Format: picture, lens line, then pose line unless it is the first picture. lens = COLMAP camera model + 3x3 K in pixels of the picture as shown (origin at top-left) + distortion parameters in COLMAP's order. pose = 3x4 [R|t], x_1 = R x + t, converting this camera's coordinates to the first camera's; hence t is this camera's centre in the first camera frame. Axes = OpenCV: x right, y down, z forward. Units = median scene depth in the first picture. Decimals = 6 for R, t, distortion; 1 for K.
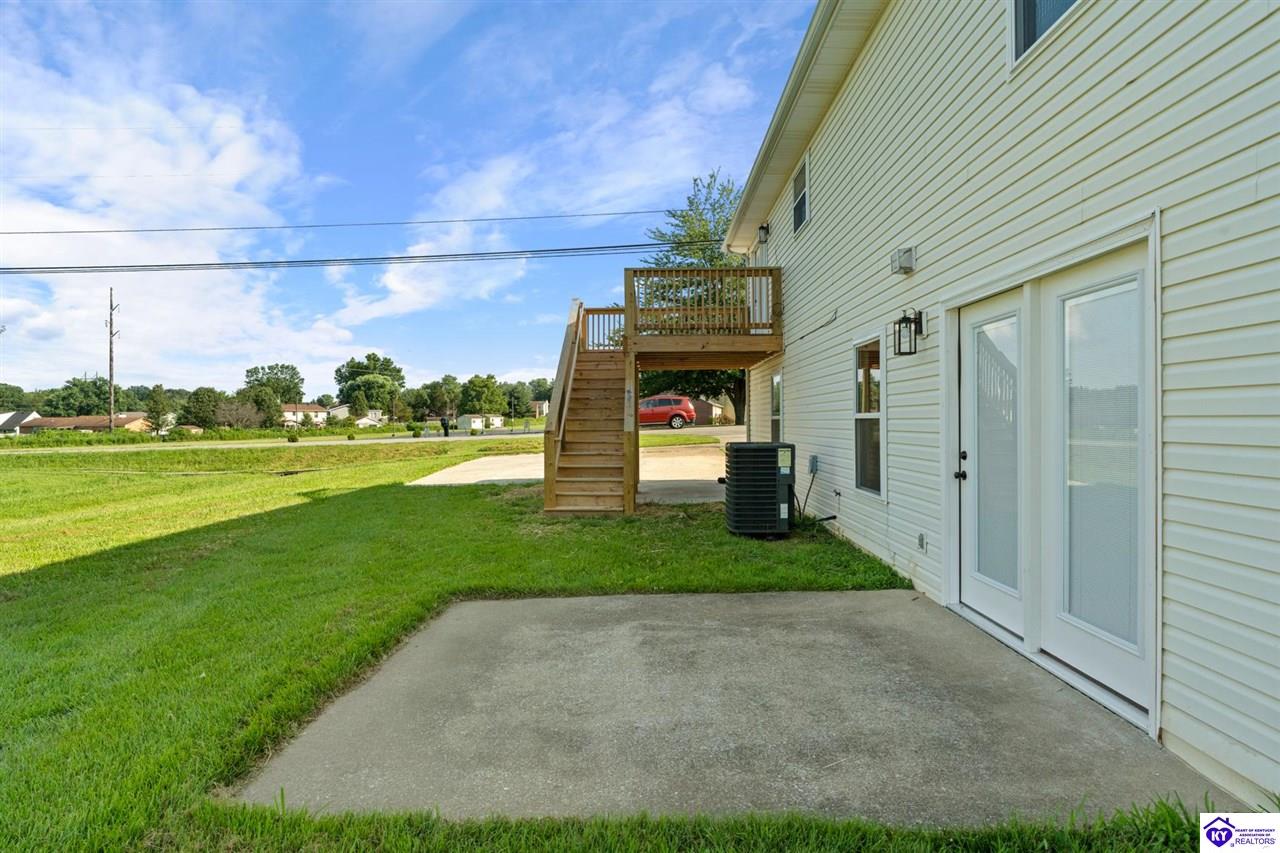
lens RADIAL K [[665.2, 0, 640.0], [0, 665.2, 426.5], [0, 0, 1]] dist [-0.004255, 0.000807]
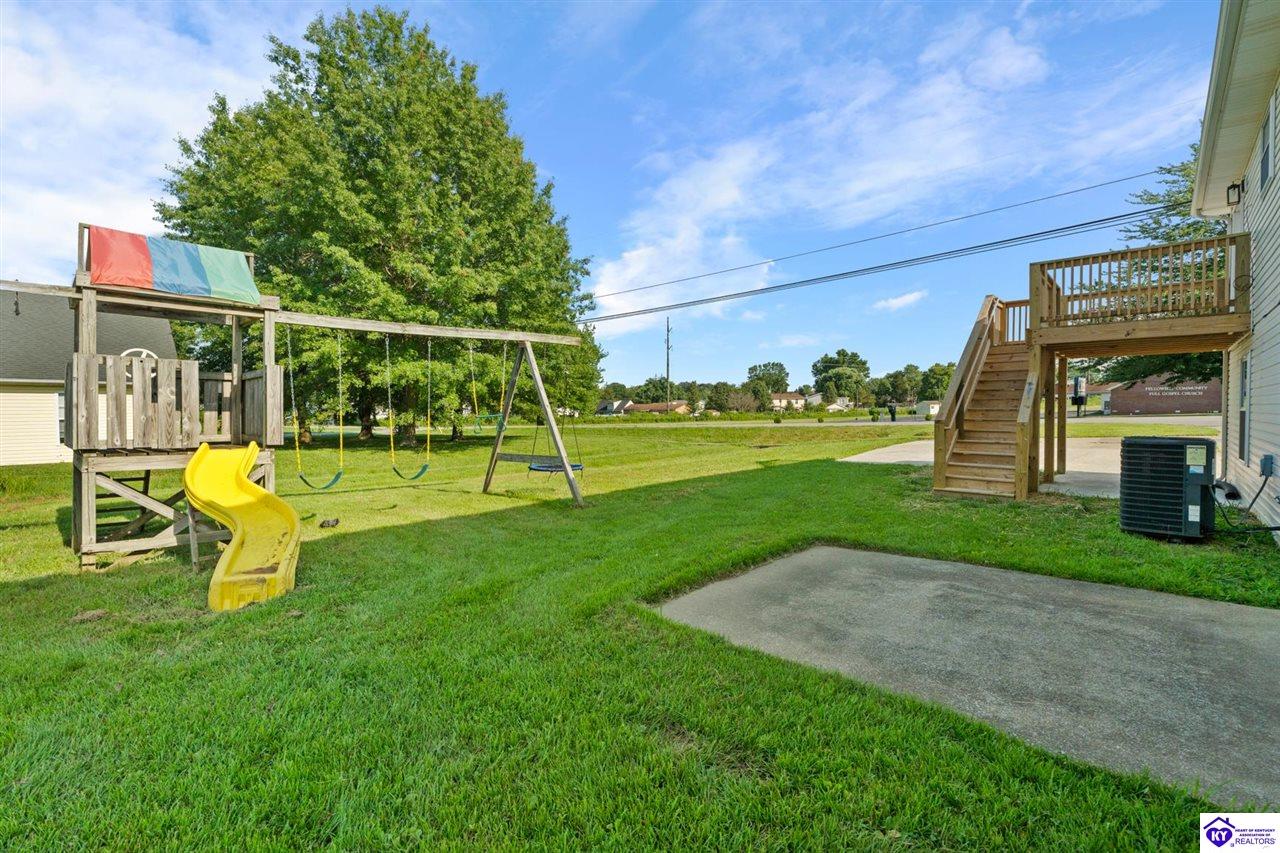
lens RADIAL K [[569.8, 0, 640.0], [0, 569.8, 426.5], [0, 0, 1]] dist [0.001766, 0.000470]
pose [[0.749596, 0.024403, -0.661446, 0.110741], [-0.006674, 0.999548, 0.029313, -0.007353], [0.661862, -0.017558, 0.749420, -0.064282]]
